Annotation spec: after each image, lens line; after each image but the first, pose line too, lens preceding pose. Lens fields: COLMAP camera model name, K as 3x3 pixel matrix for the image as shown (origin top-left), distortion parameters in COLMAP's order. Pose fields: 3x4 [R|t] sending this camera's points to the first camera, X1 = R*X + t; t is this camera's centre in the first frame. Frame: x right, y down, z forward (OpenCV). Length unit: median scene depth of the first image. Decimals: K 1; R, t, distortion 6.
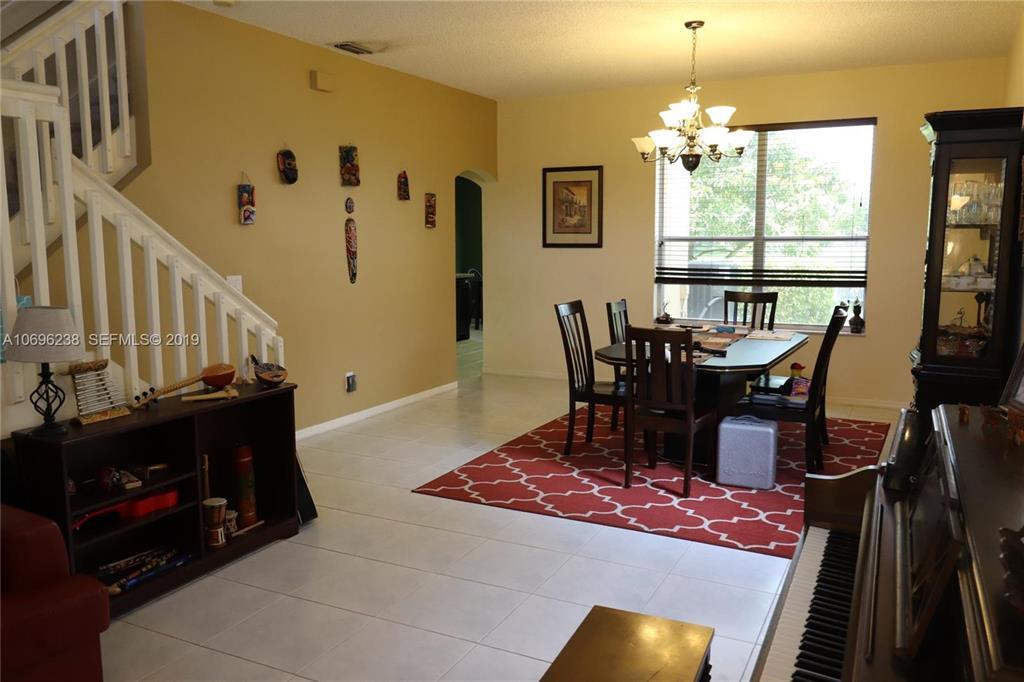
lens RADIAL K [[800.0, 0, 513.3], [0, 800.0, 340.5], [0, 0, 1]] dist [-0.004056, -0.002535]
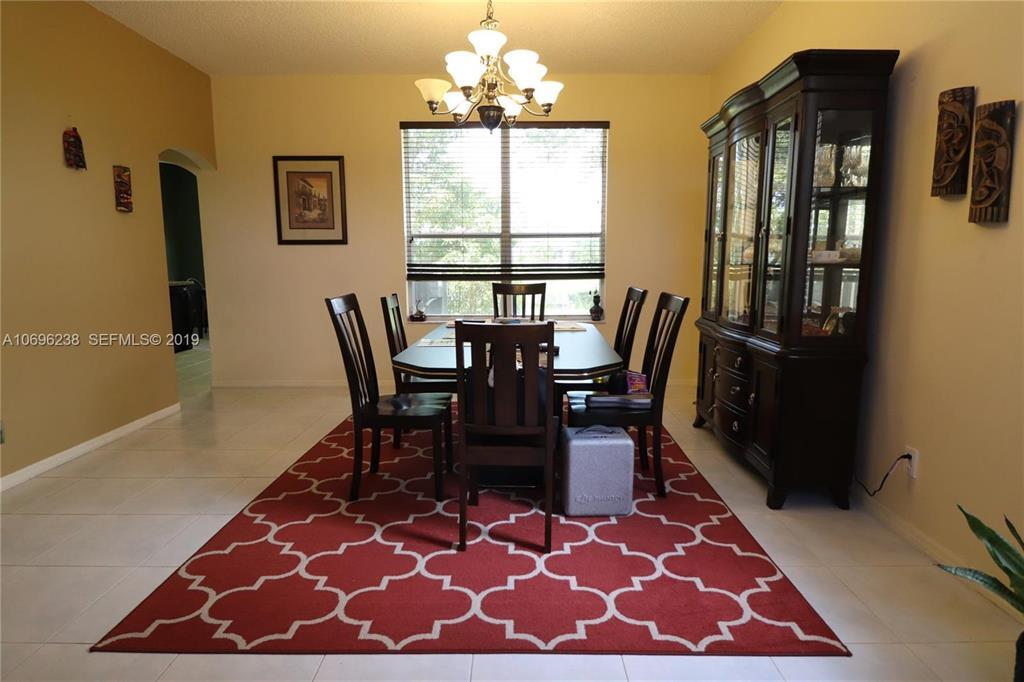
lens RADIAL K [[562.6, 0, 517.8], [0, 562.6, 336.6], [0, 0, 1]] dist [0.001590, -0.006189]
pose [[0.890011, -0.061502, 0.451773, -0.020550], [0.060344, 0.998033, 0.016988, -0.007475], [-0.451929, 0.012142, 0.891971, 0.387066]]
